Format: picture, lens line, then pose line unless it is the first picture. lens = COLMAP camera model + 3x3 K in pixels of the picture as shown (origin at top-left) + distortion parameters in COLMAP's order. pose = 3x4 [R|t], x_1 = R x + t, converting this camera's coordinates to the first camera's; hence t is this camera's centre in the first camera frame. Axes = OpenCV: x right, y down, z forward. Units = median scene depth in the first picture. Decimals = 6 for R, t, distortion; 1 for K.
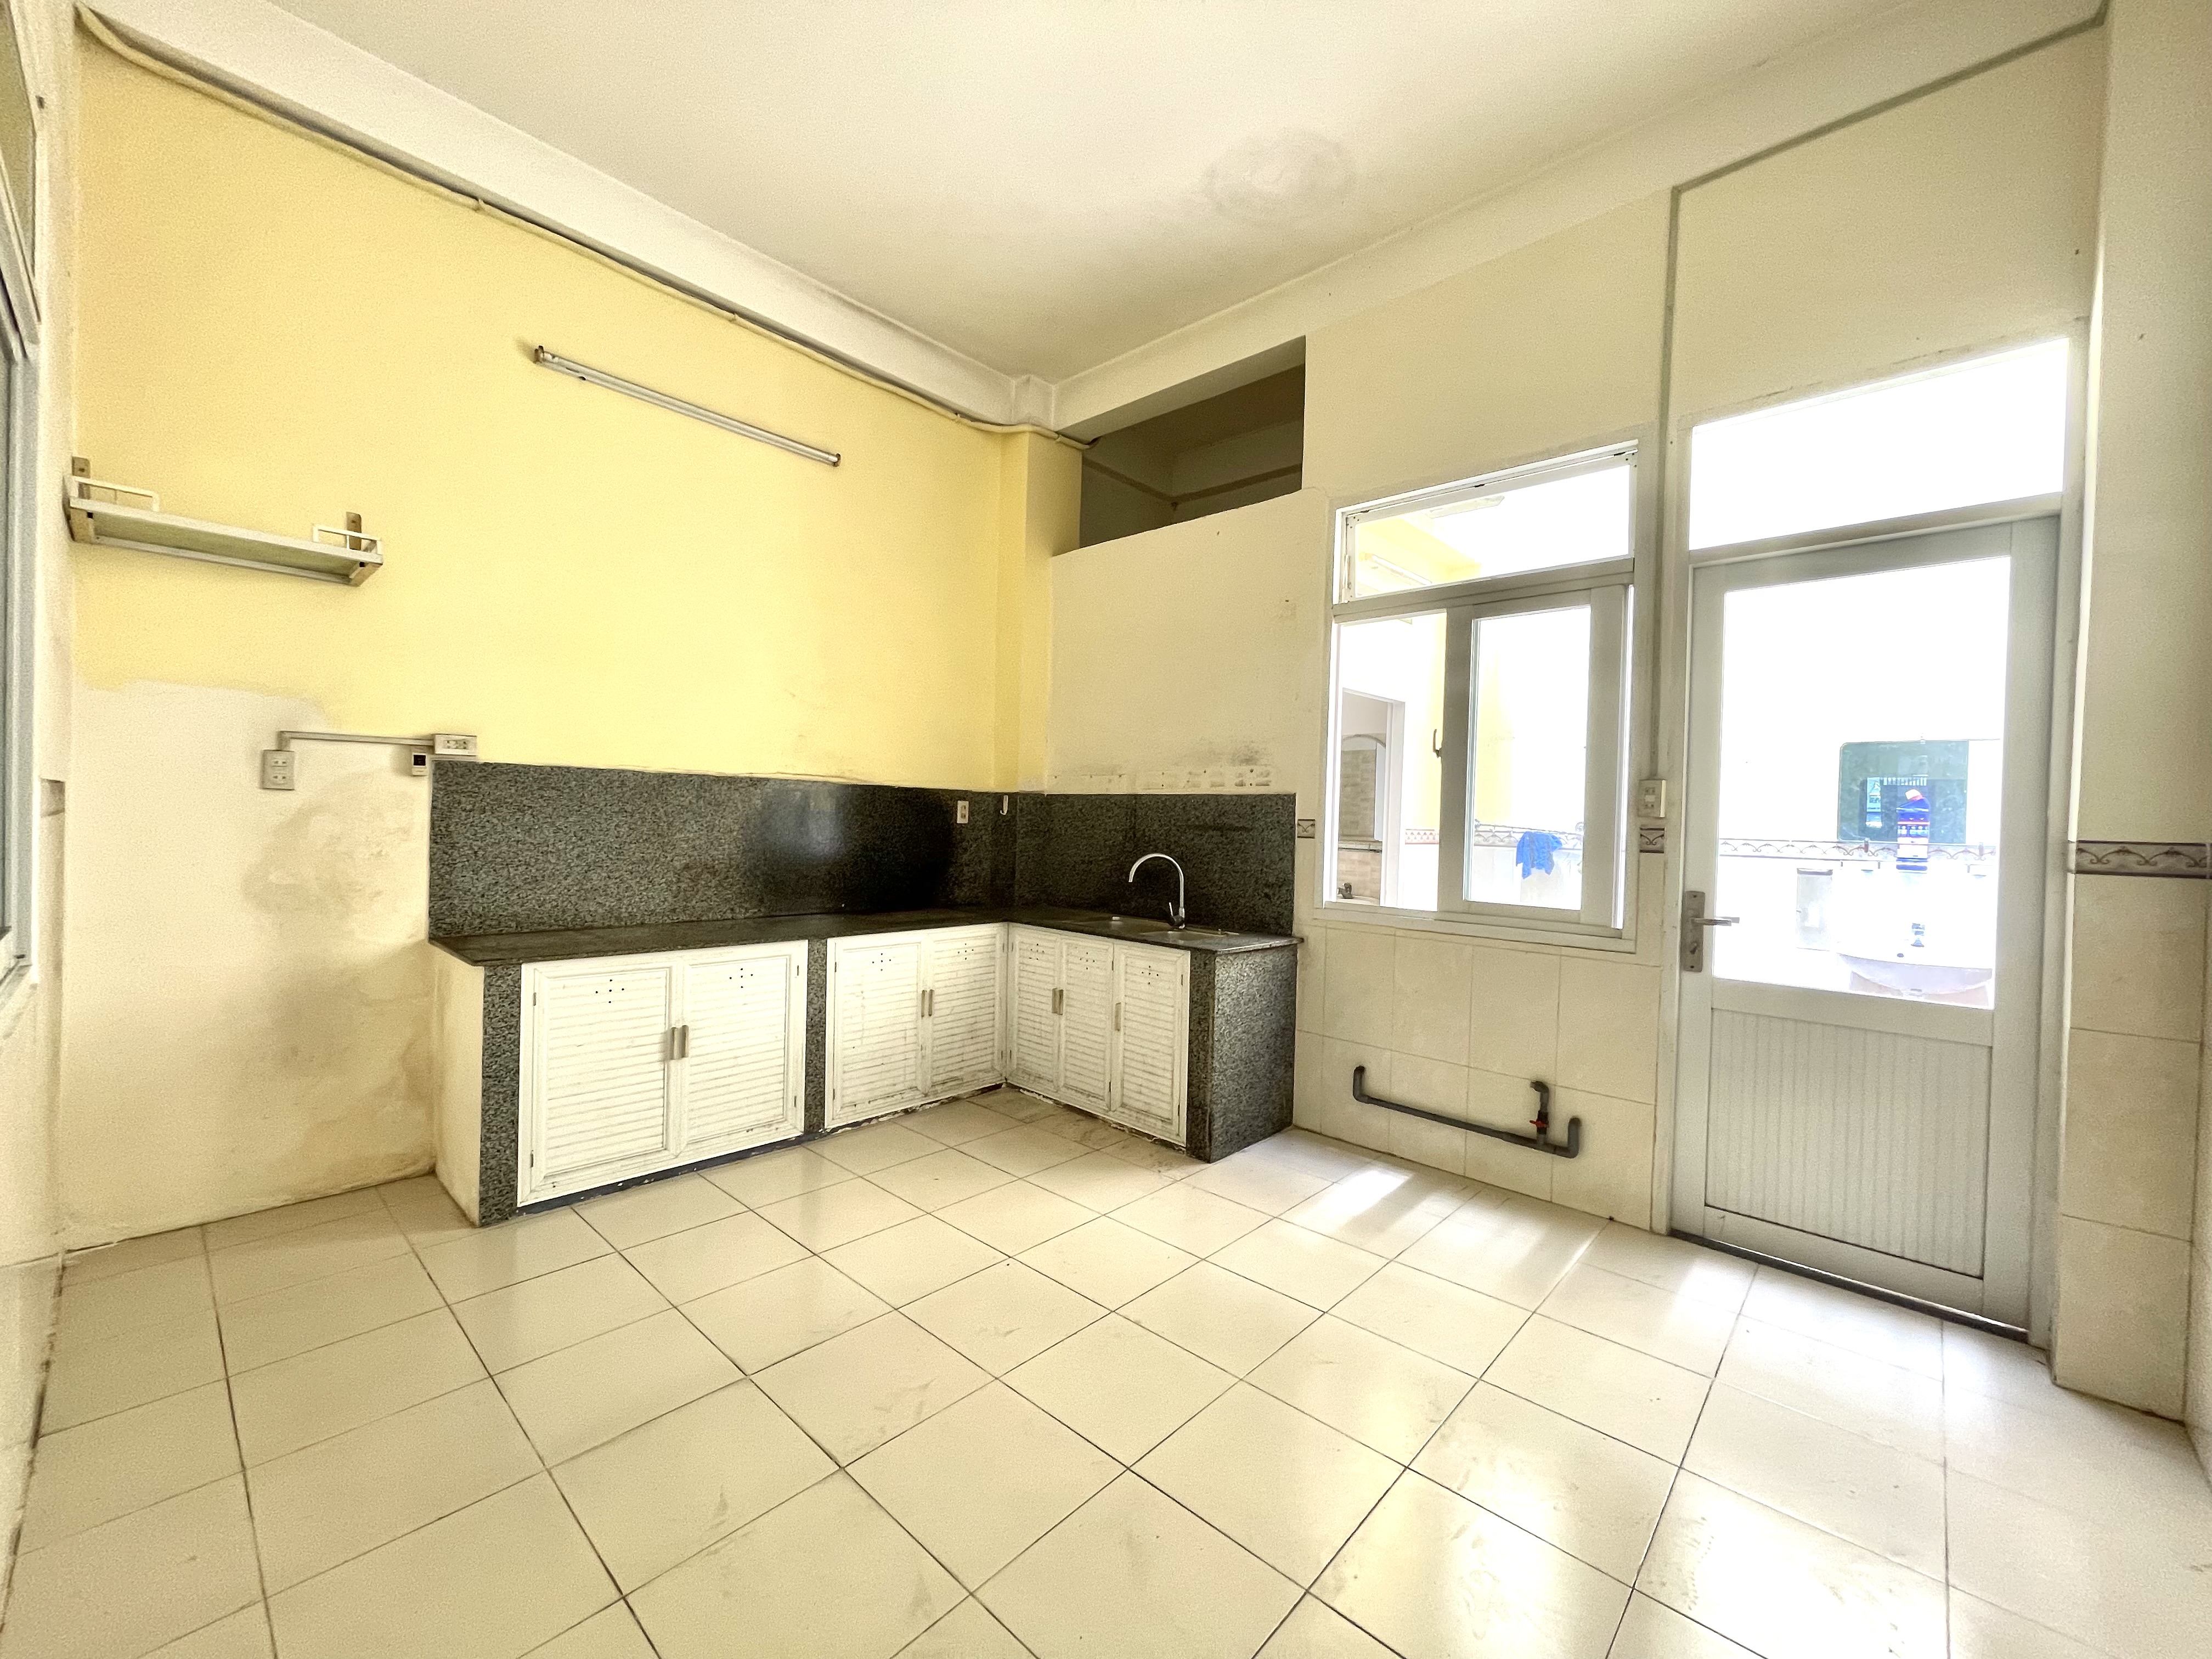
lens RADIAL K [[892.2, 0, 1101.2], [0, 892.2, 828.6], [0, 0, 1]] dist [-0.002478, -0.000195]
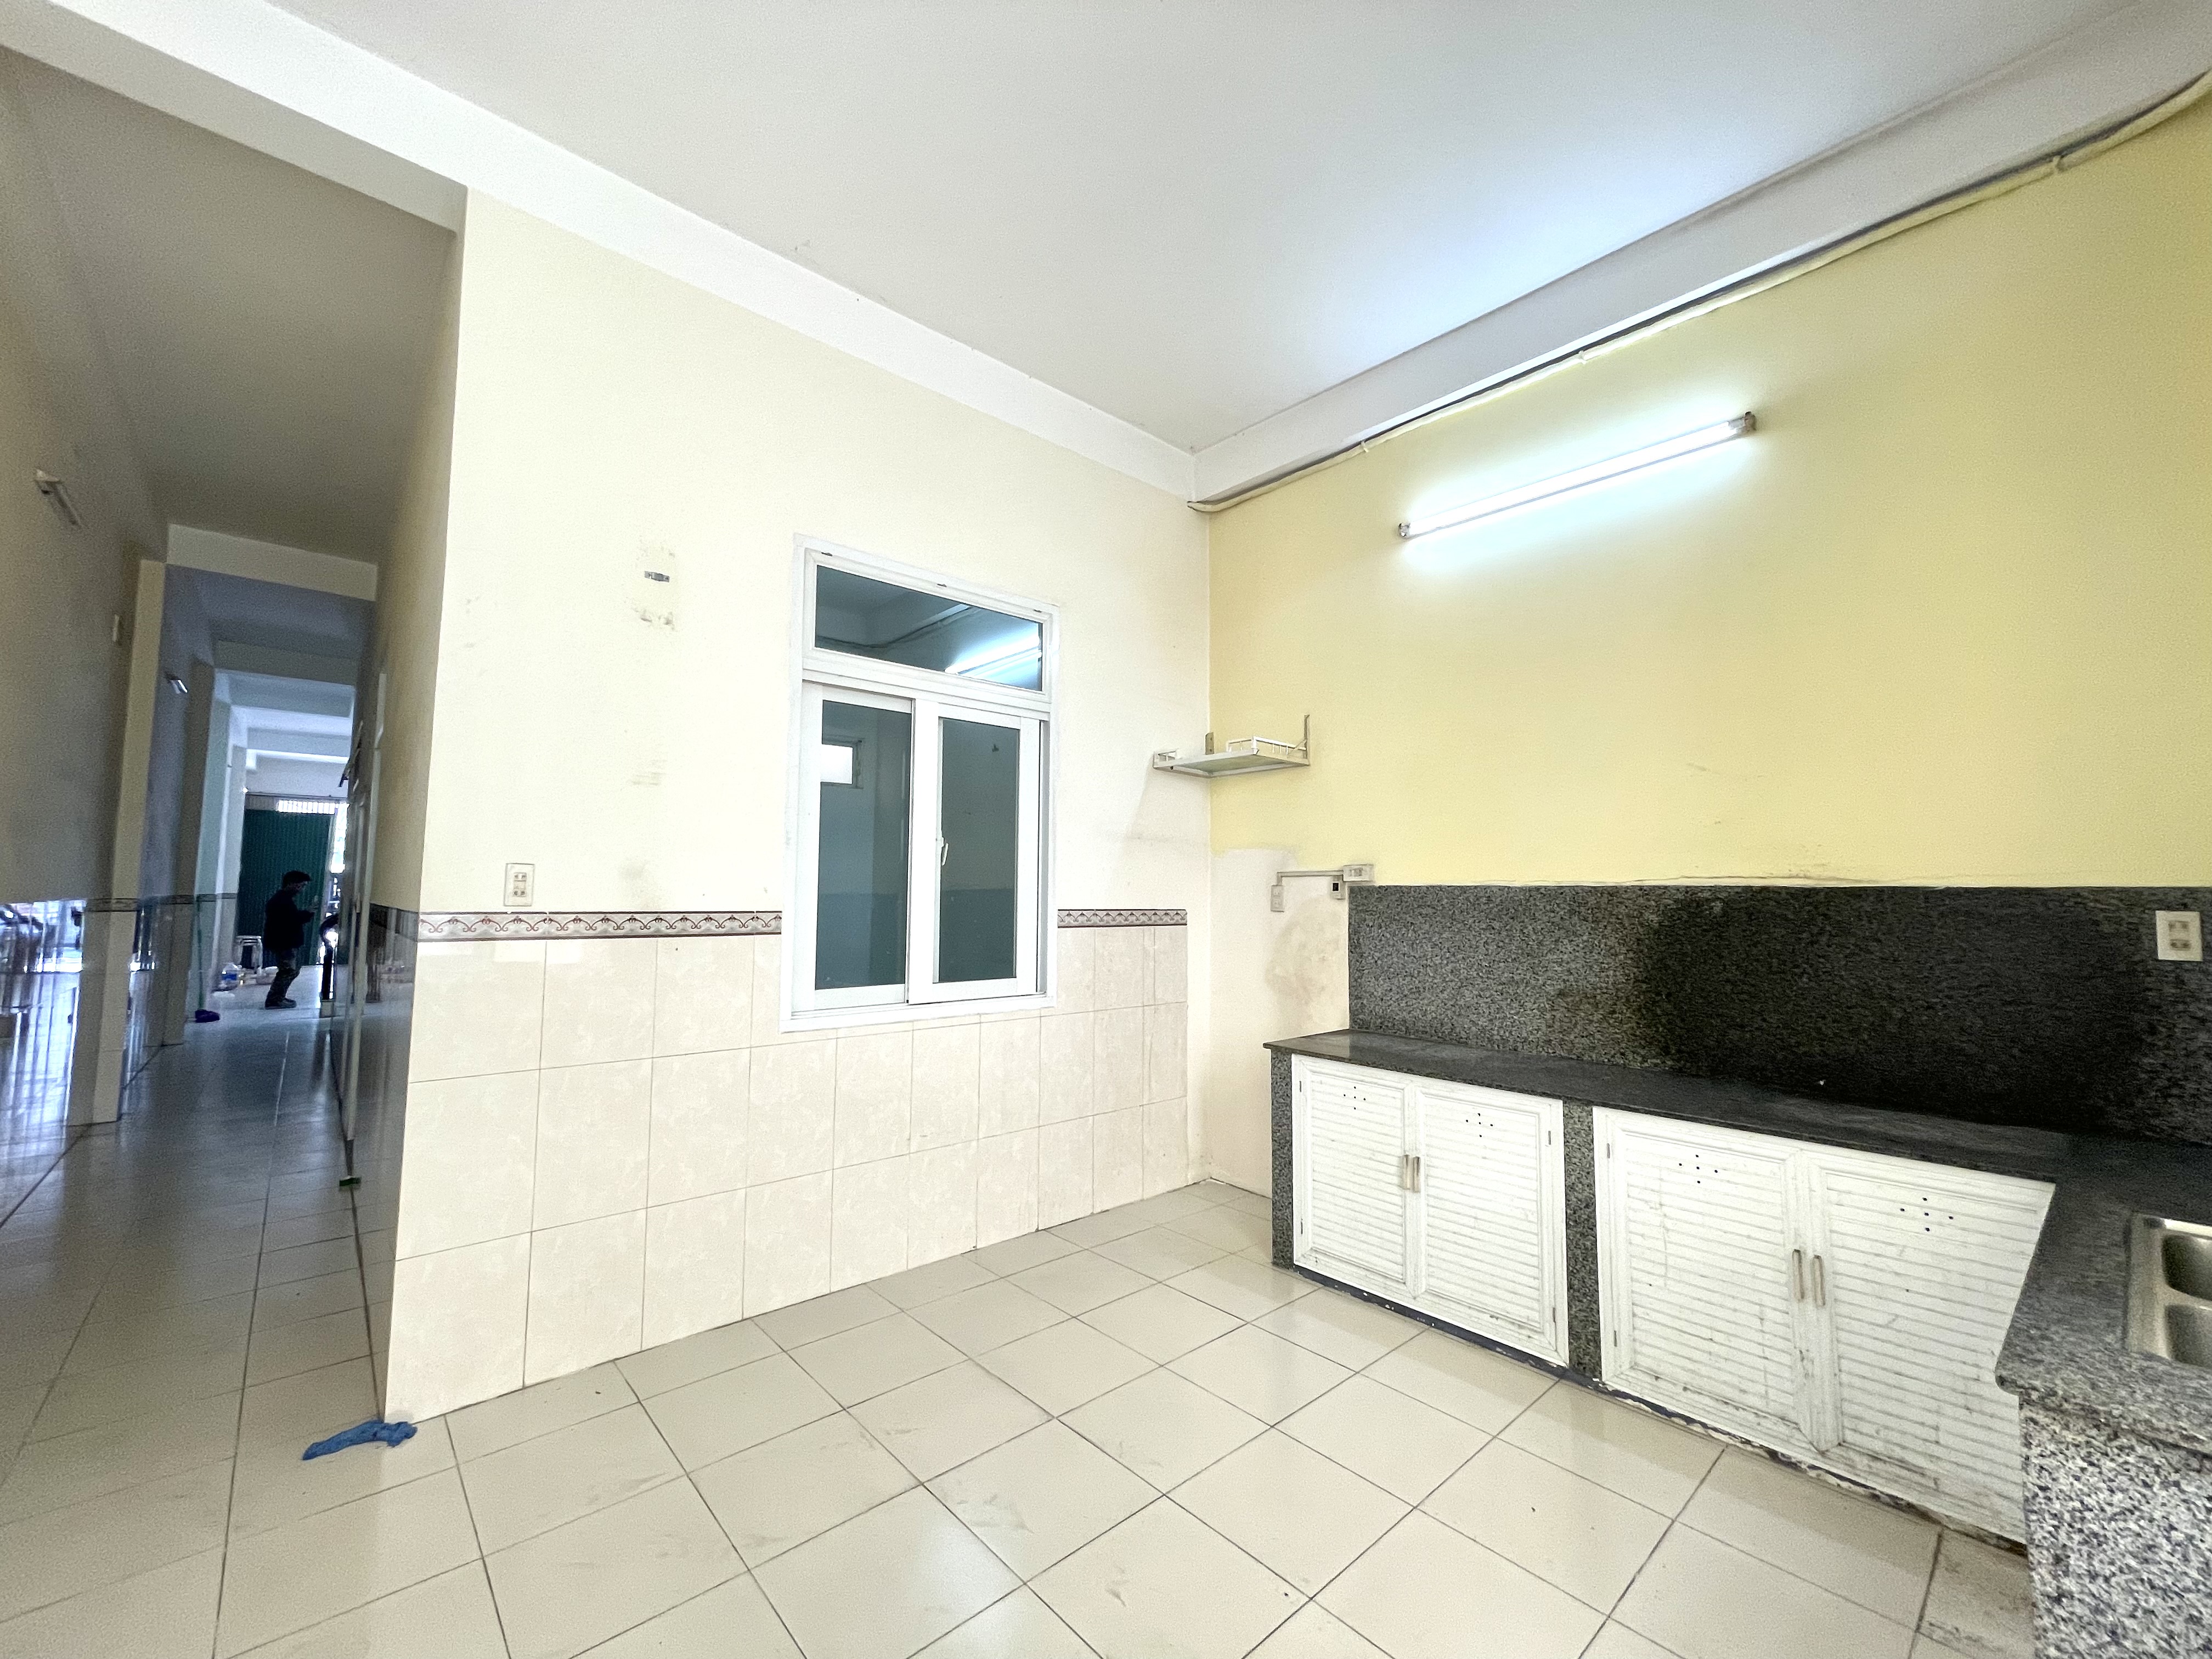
lens RADIAL K [[892.2, 0, 1101.2], [0, 892.2, 828.6], [0, 0, 1]] dist [-0.002478, -0.000195]
pose [[-0.100558, -0.102861, -0.989600, 0.506436], [-0.024154, 0.994601, -0.100927, -0.020251], [0.994638, 0.013754, -0.102499, 0.717466]]
